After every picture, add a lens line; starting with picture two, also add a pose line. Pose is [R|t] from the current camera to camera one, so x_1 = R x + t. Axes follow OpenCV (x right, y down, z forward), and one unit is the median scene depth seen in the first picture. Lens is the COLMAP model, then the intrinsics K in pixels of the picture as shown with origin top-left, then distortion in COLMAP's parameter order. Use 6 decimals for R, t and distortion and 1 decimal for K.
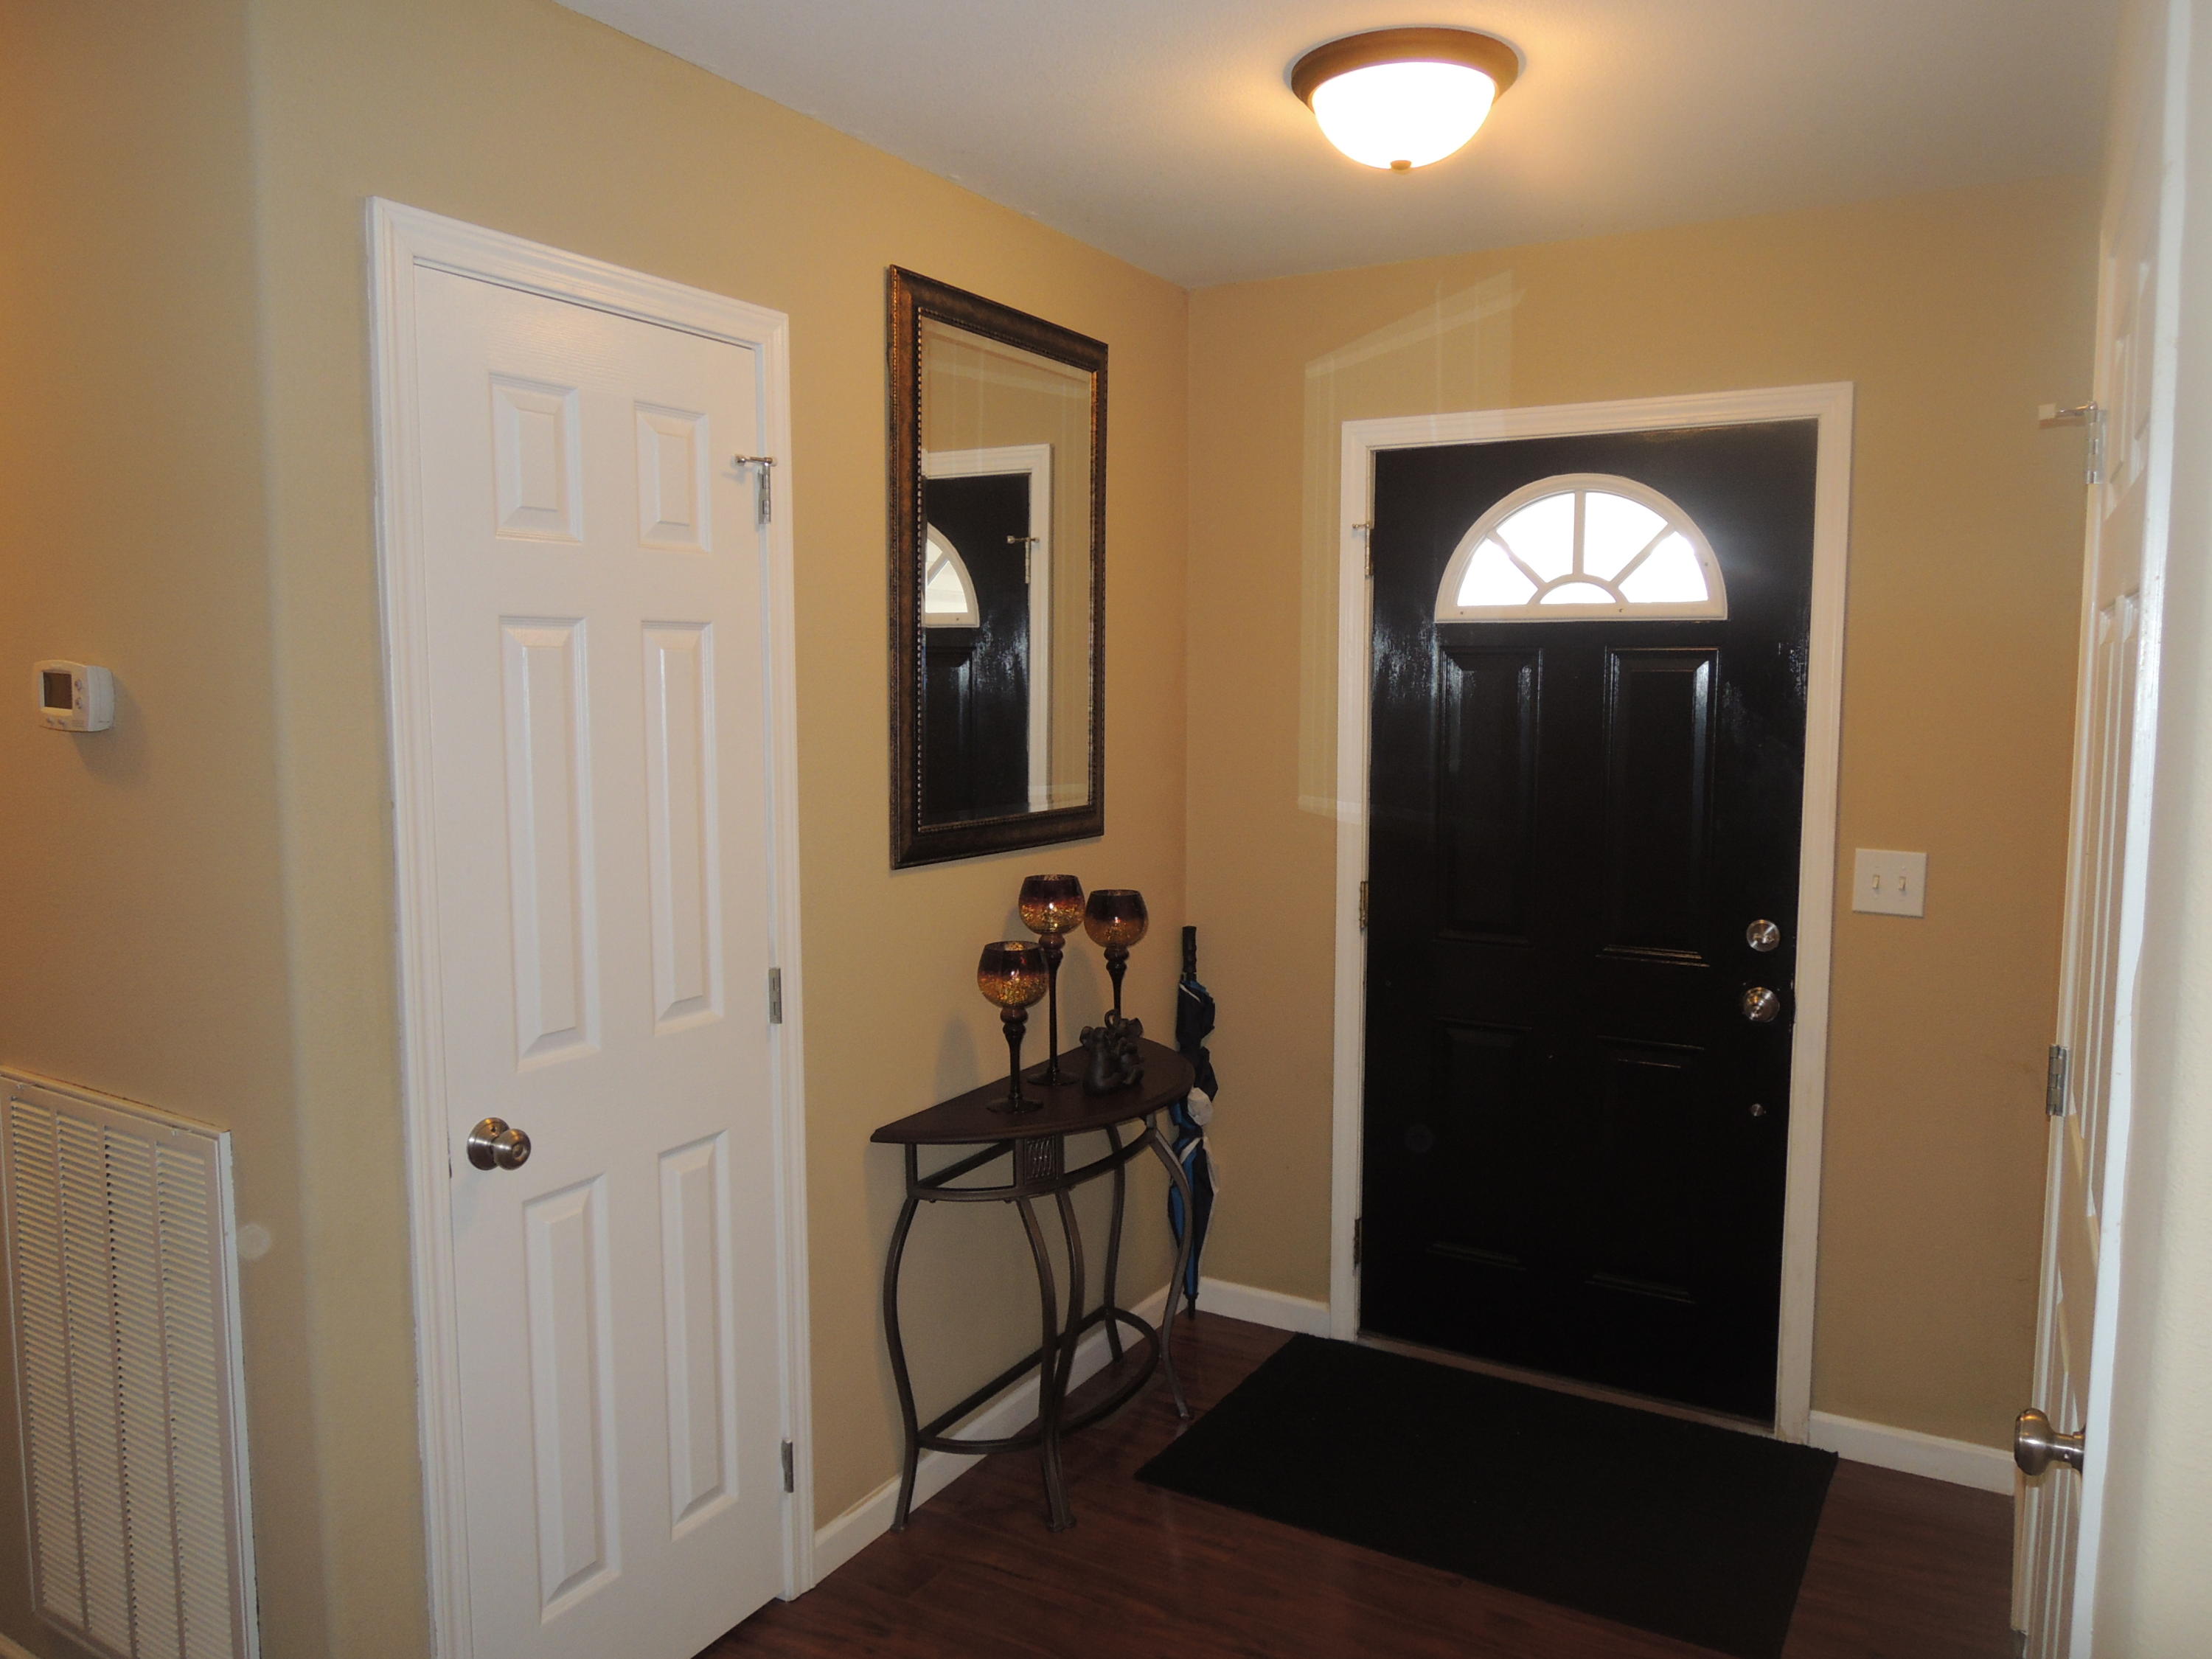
lens RADIAL K [[1576.0, 0, 1114.1], [0, 1576.0, 823.1], [0, 0, 1]] dist [-0.022018, -0.006167]
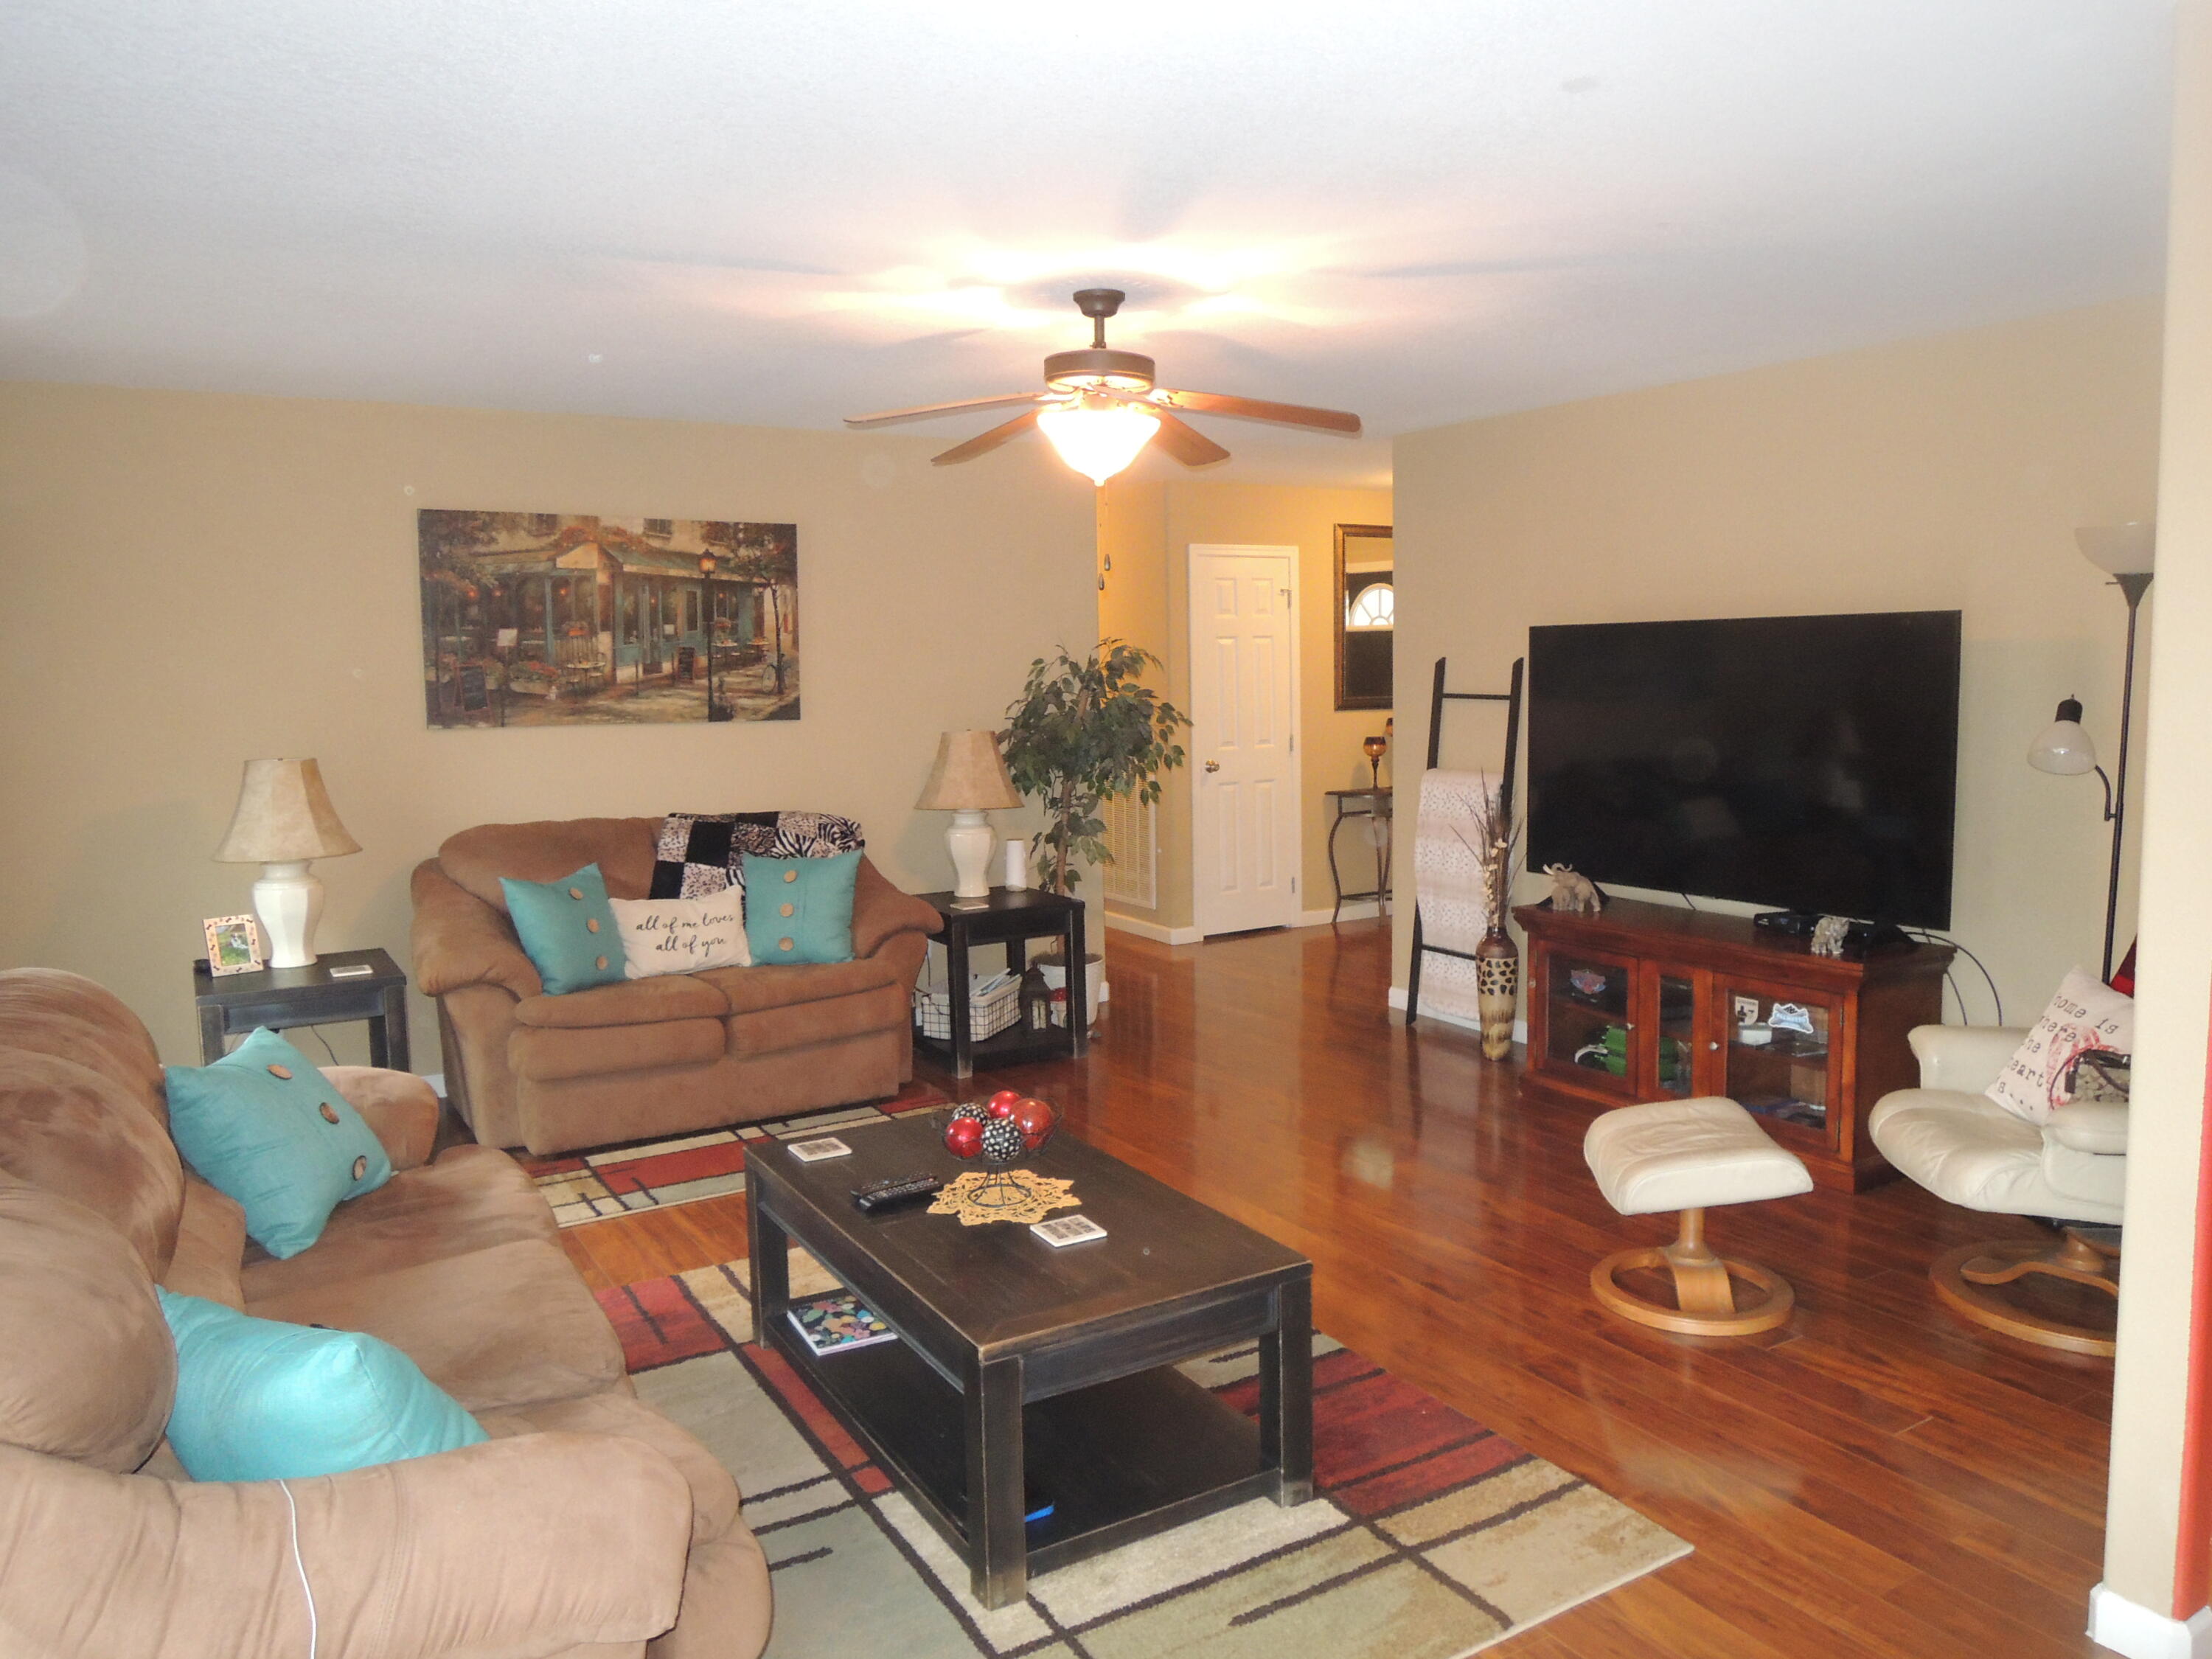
lens RADIAL K [[1576.0, 0, 1114.1], [0, 1576.0, 823.1], [0, 0, 1]] dist [-0.022018, -0.006167]
pose [[0.881518, 0.032044, -0.471062, 0.950187], [-0.026930, 0.999482, 0.017595, 0.207155], [0.471382, -0.002824, 0.881924, -1.972007]]
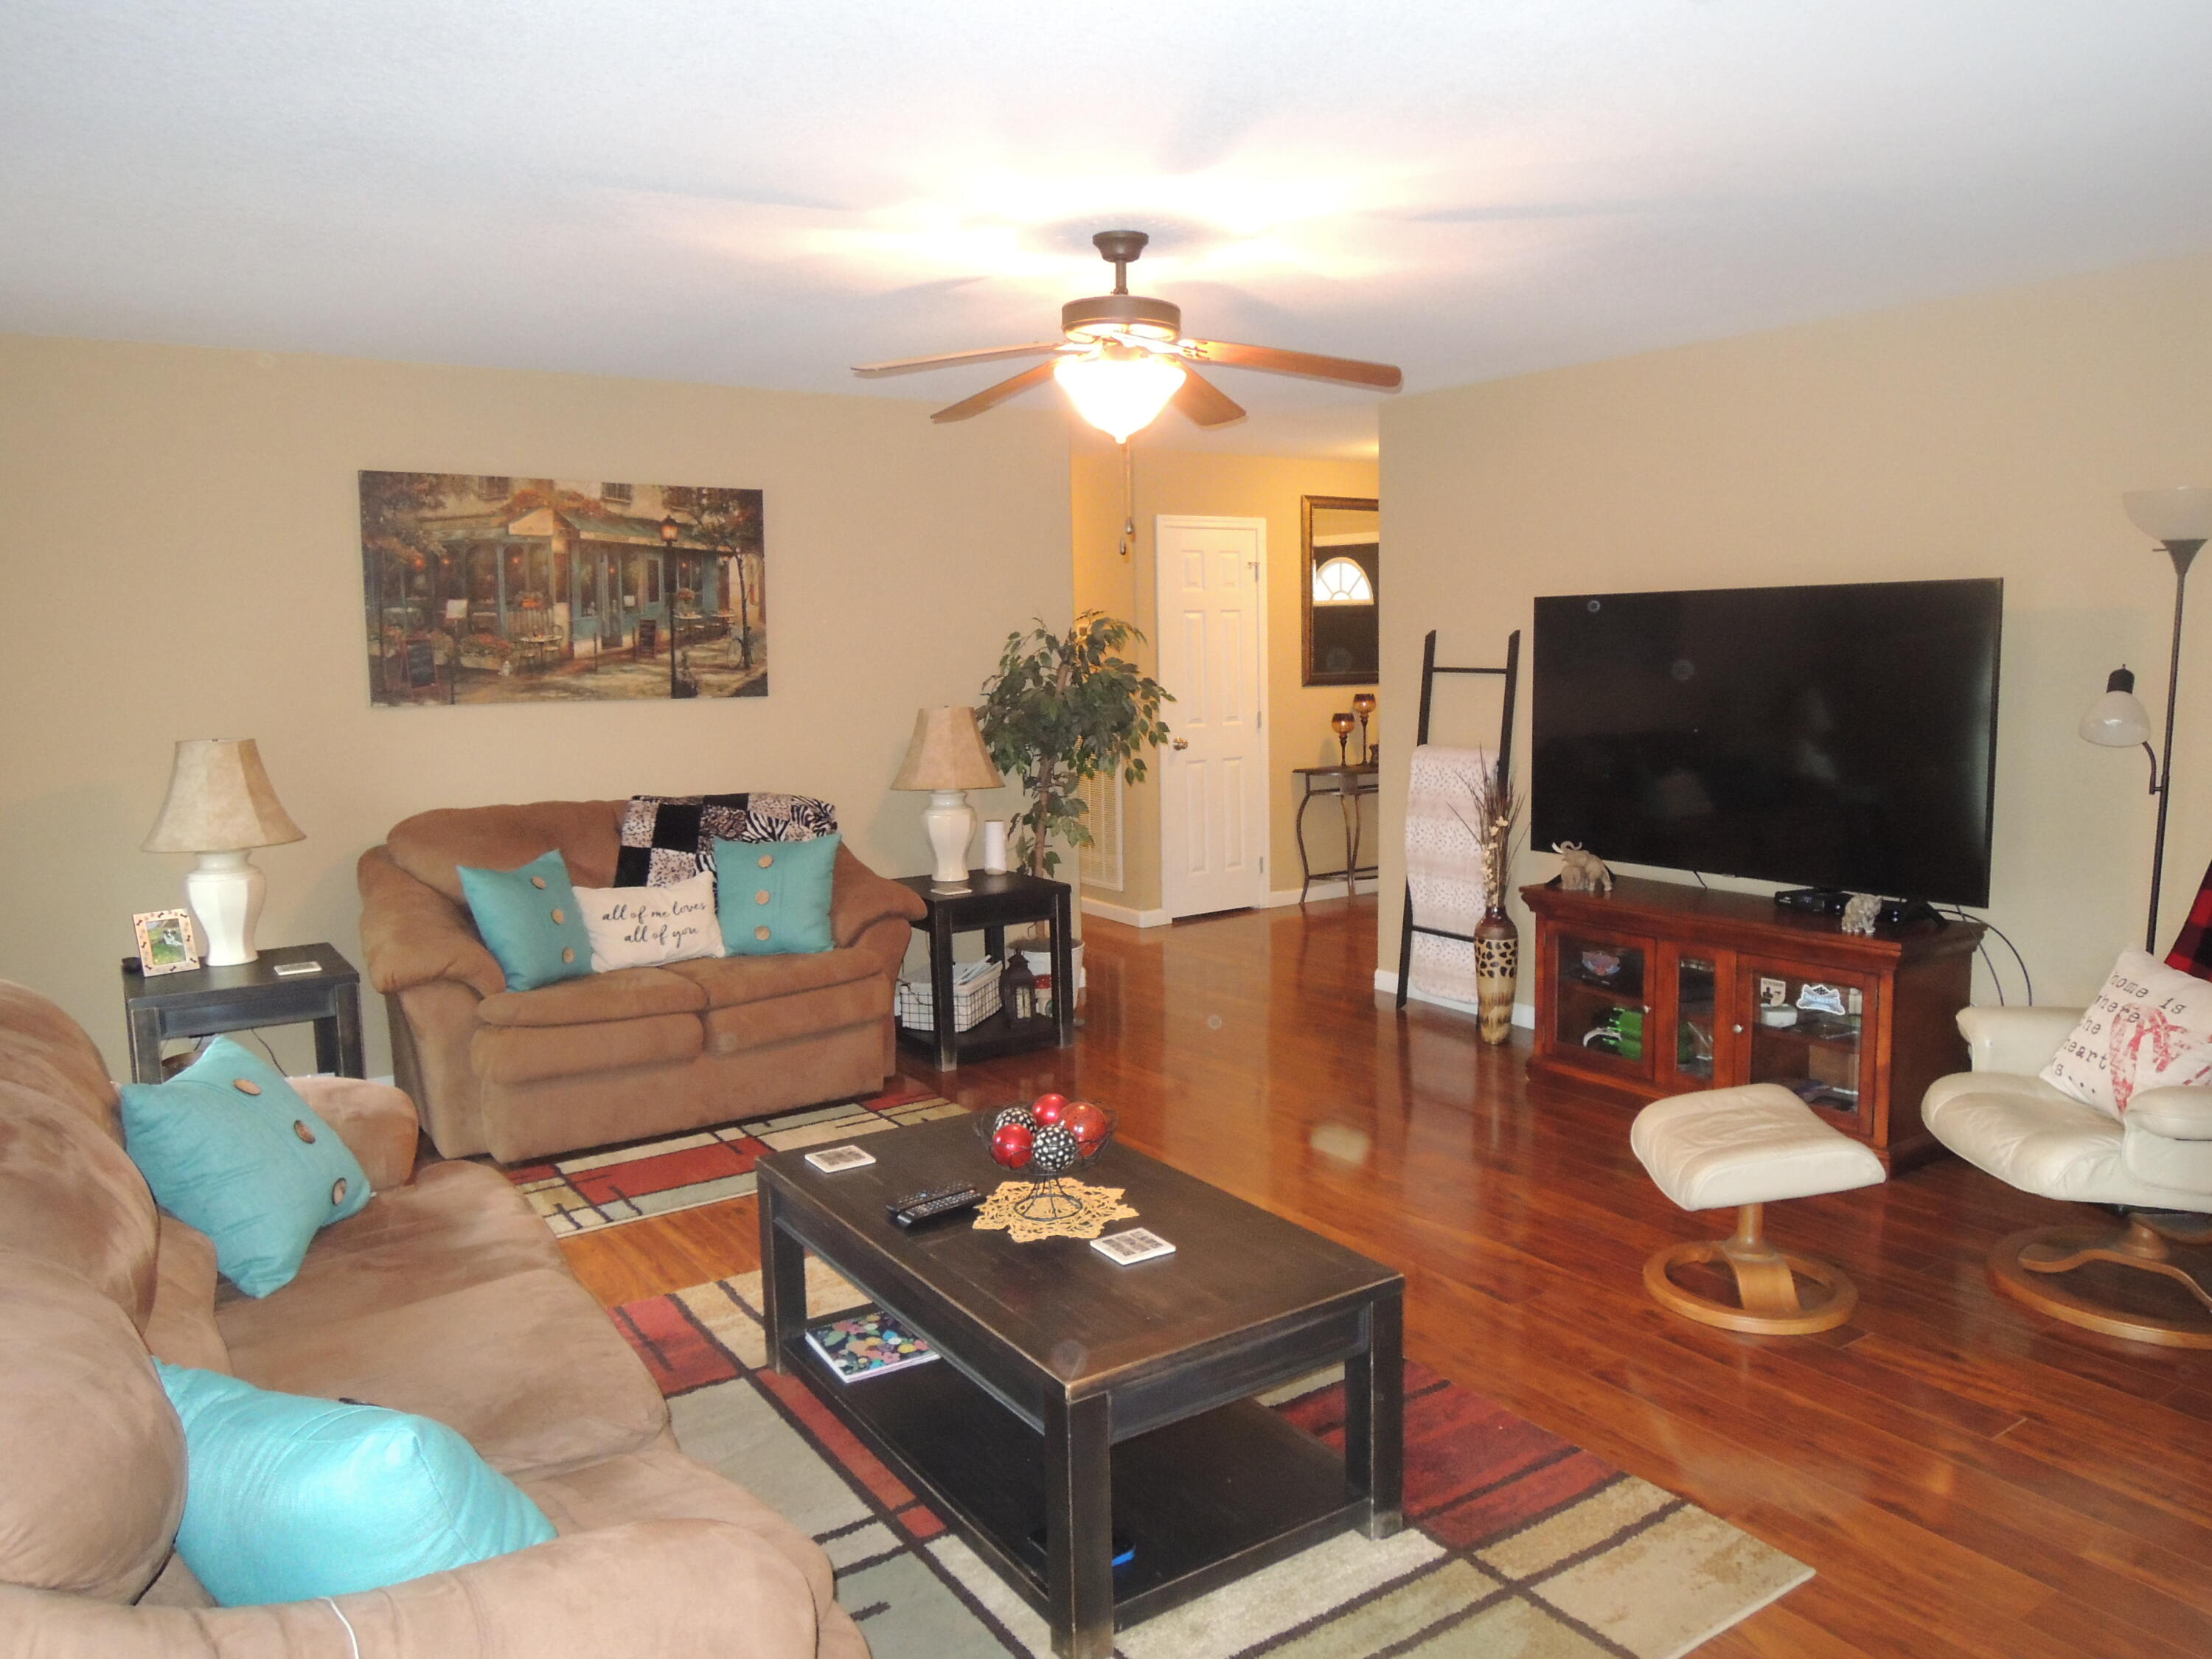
lens RADIAL K [[1576.0, 0, 1114.1], [0, 1576.0, 823.1], [0, 0, 1]] dist [-0.022018, -0.006167]
pose [[0.905404, 0.031626, -0.423371, 0.829648], [-0.021213, 0.999346, 0.029287, 0.210391], [0.424020, -0.017536, 0.905483, -1.937198]]
